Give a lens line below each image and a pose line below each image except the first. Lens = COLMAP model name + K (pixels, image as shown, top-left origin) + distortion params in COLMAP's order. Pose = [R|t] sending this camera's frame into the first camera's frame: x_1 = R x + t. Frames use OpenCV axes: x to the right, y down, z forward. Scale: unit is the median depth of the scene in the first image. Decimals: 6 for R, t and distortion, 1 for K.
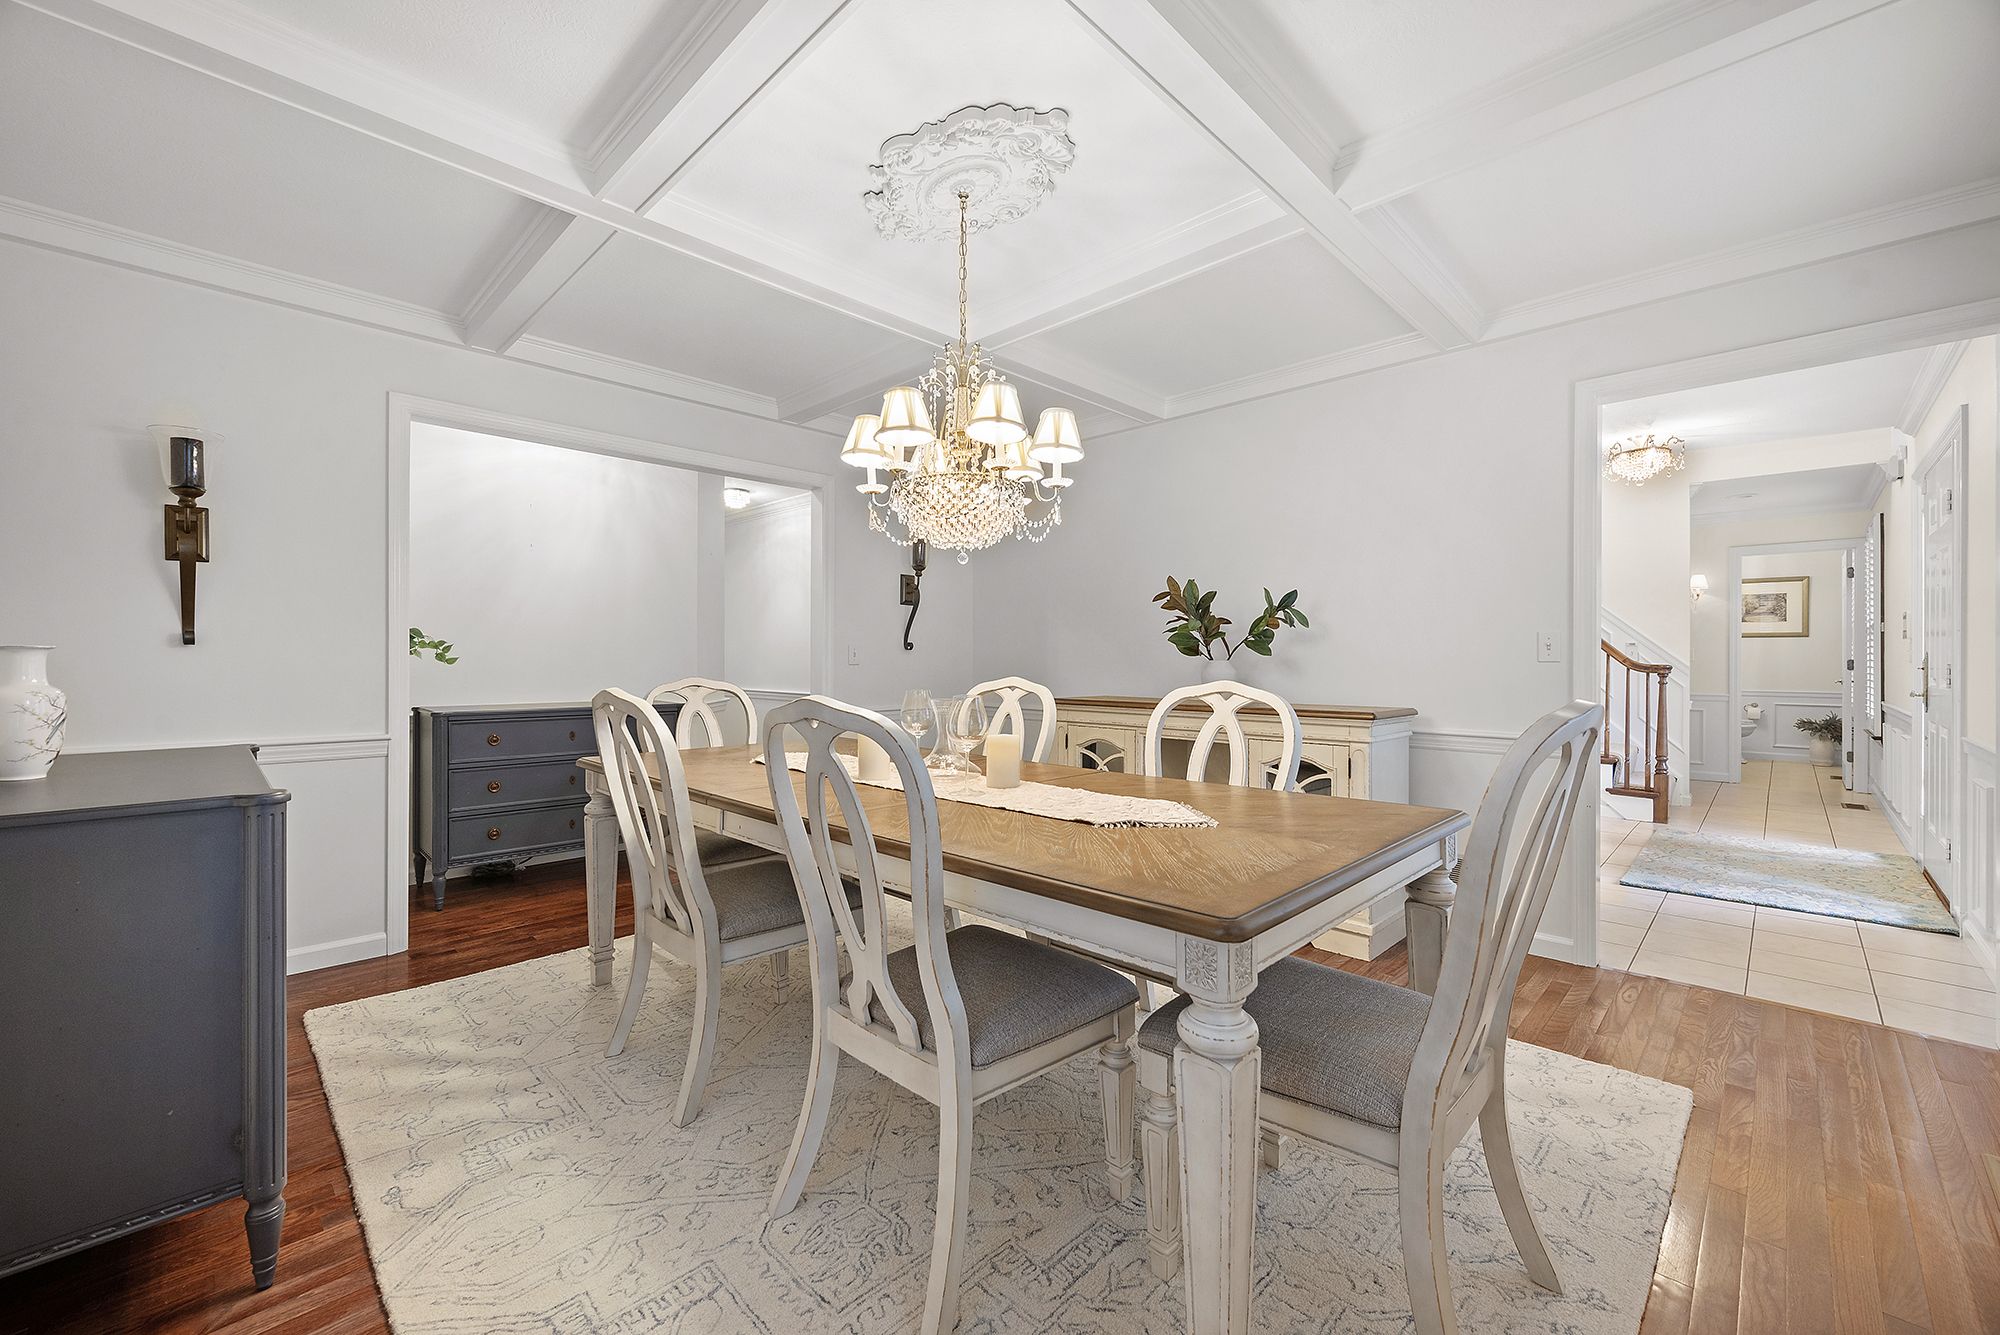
lens RADIAL K [[788.0, 0, 1012.6], [0, 788.0, 642.7], [0, 0, 1]] dist [-0.002978, -0.000502]
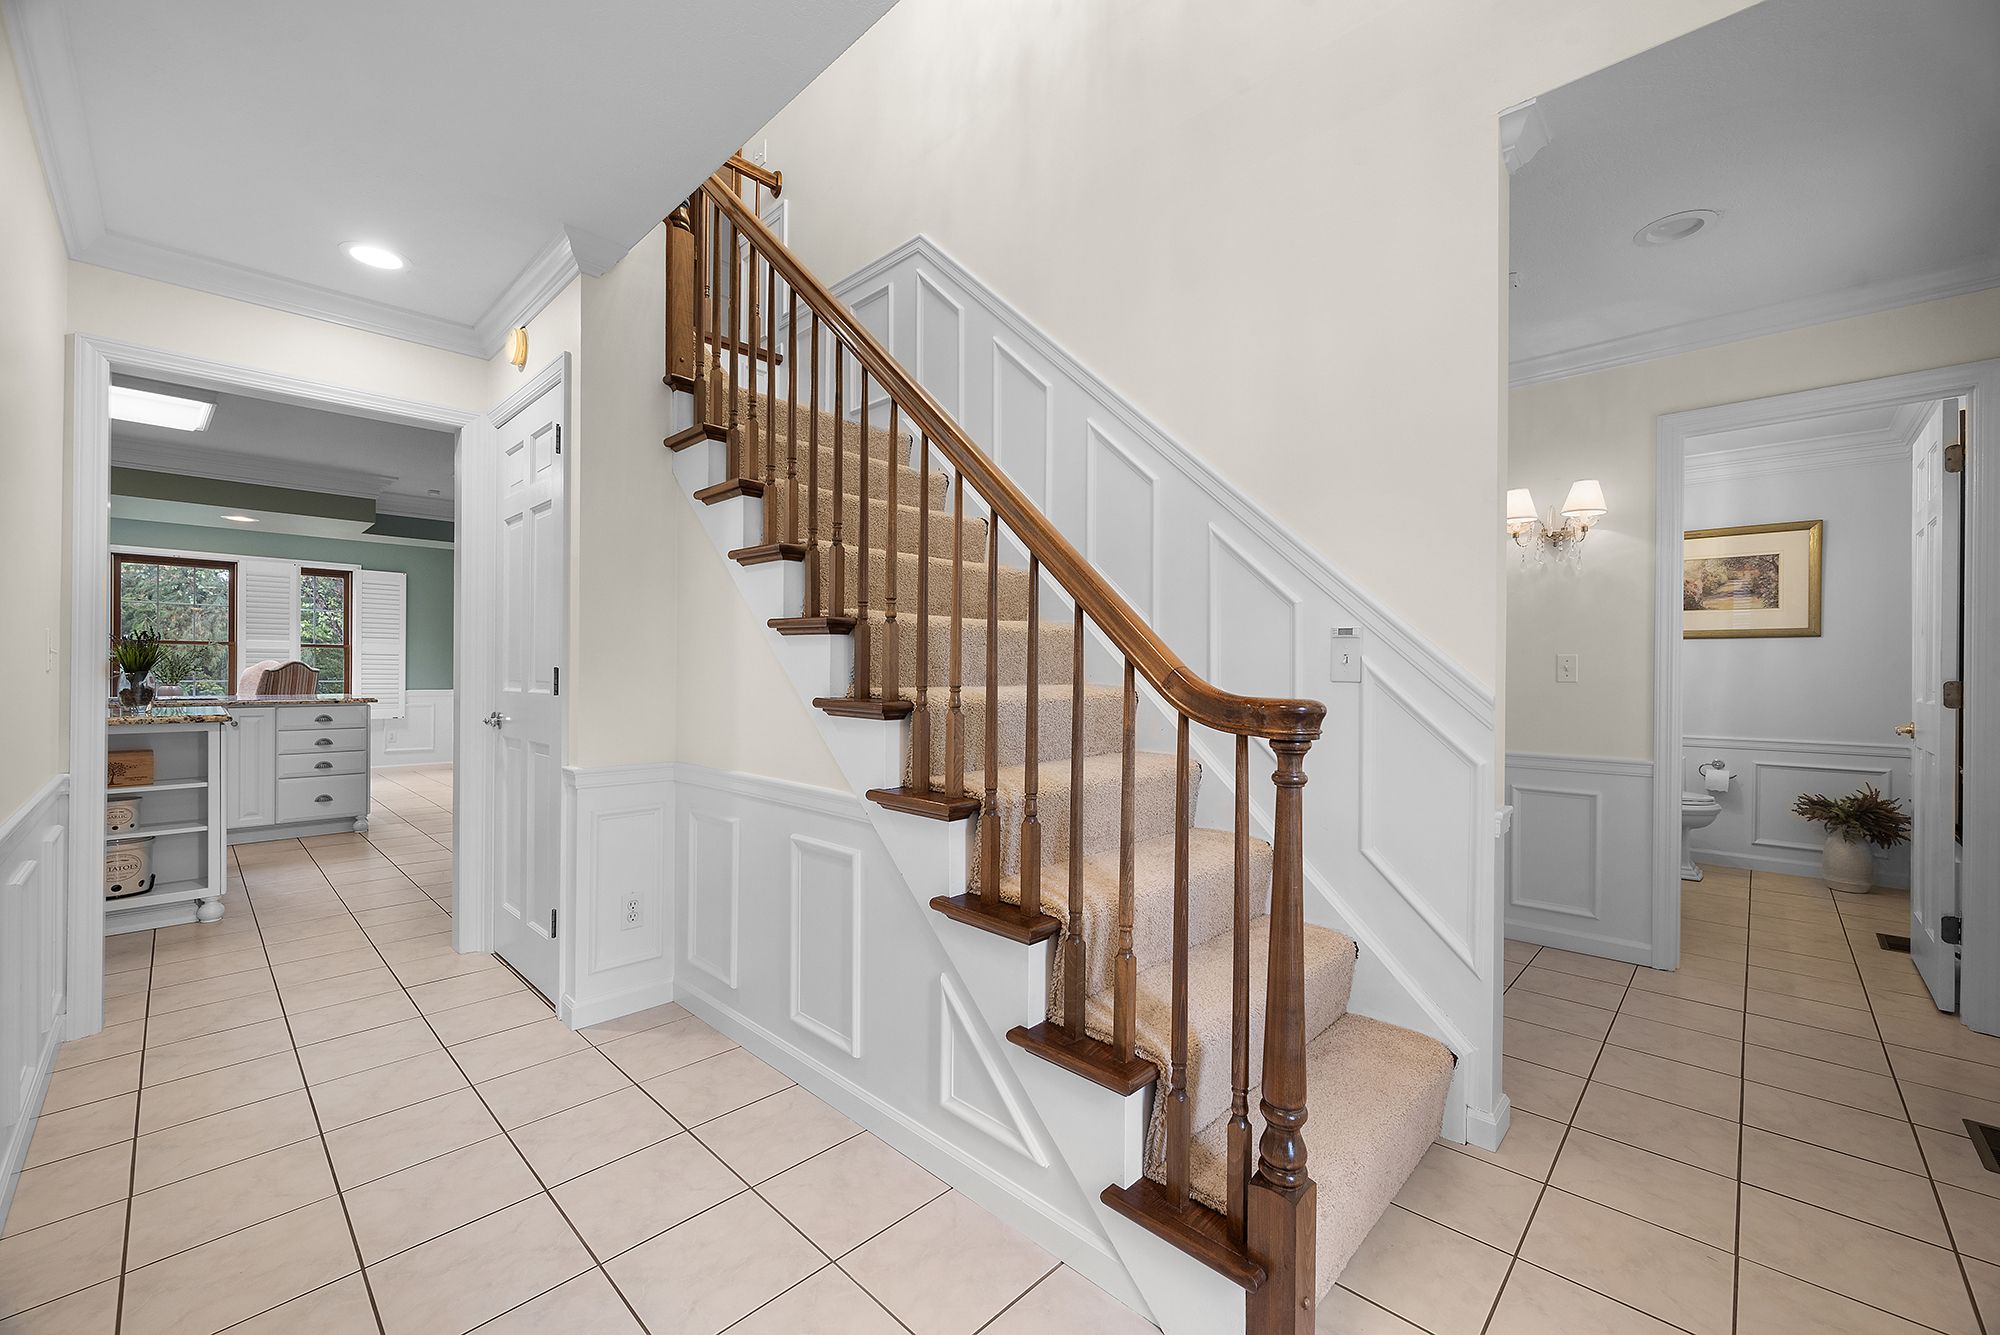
lens RADIAL K [[788.0, 0, 1001.5], [0, 788.0, 669.3], [0, 0, 1]] dist [-0.002978, -0.000502]
pose [[0.999940, 0.000030, 0.010978, 0.465865], [-0.000096, 0.999982, 0.006069, 0.011036], [-0.010978, -0.006070, 0.999921, 0.486215]]
